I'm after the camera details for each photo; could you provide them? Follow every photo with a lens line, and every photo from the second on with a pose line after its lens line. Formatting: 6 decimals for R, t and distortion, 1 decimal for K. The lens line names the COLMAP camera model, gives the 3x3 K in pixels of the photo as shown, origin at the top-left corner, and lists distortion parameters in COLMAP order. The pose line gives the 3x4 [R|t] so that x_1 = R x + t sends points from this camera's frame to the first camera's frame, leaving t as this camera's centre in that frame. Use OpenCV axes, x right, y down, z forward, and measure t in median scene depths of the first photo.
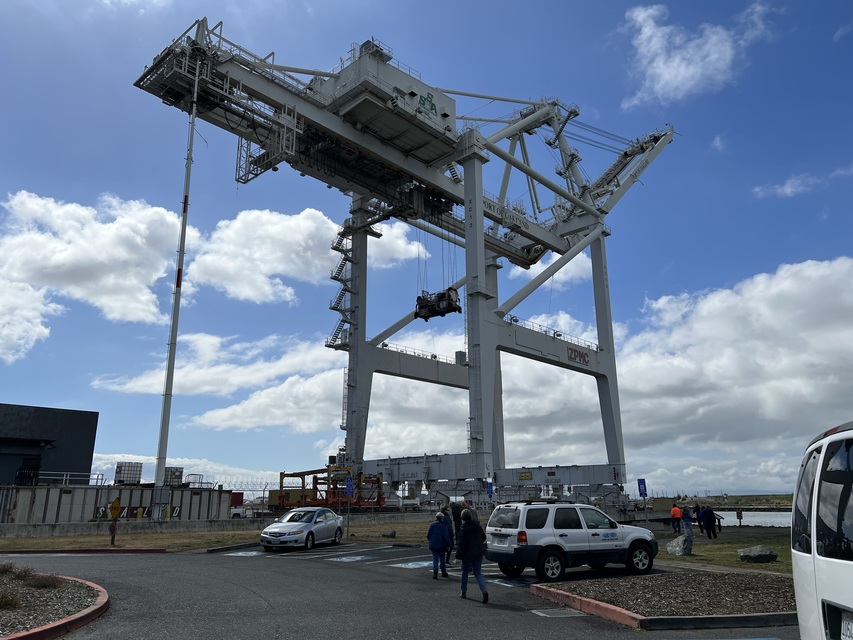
lens RADIAL K [[653.5, 0, 427.5], [0, 653.5, 325.3], [0, 0, 1]] dist [0.033842, -0.043986]
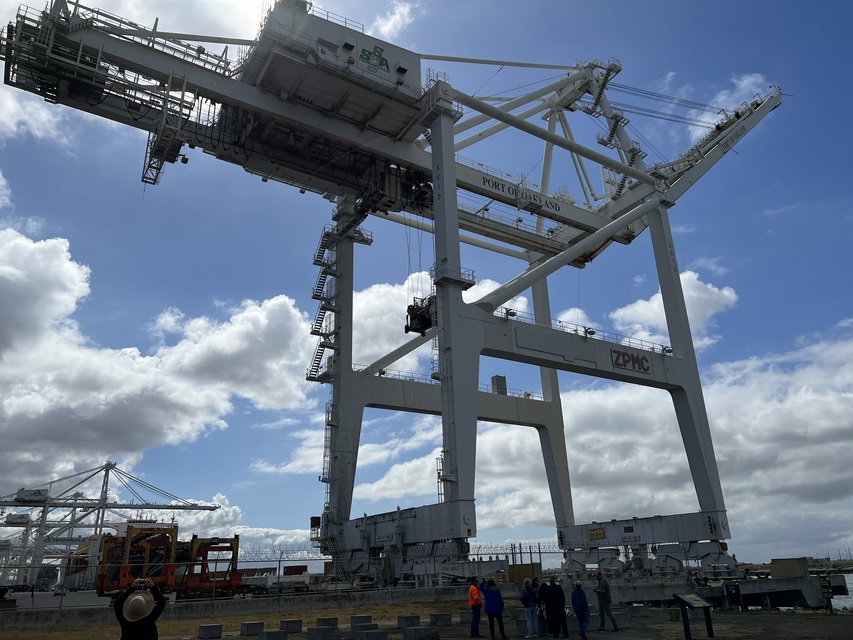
lens RADIAL K [[653.5, 0, 428.6], [0, 653.5, 319.1], [0, 0, 1]] dist [0.033842, -0.043986]
pose [[0.968378, -0.113539, -0.222157, 0.180102], [0.089816, 0.989395, -0.114148, 0.063806], [0.232762, 0.090585, 0.968306, 0.238097]]
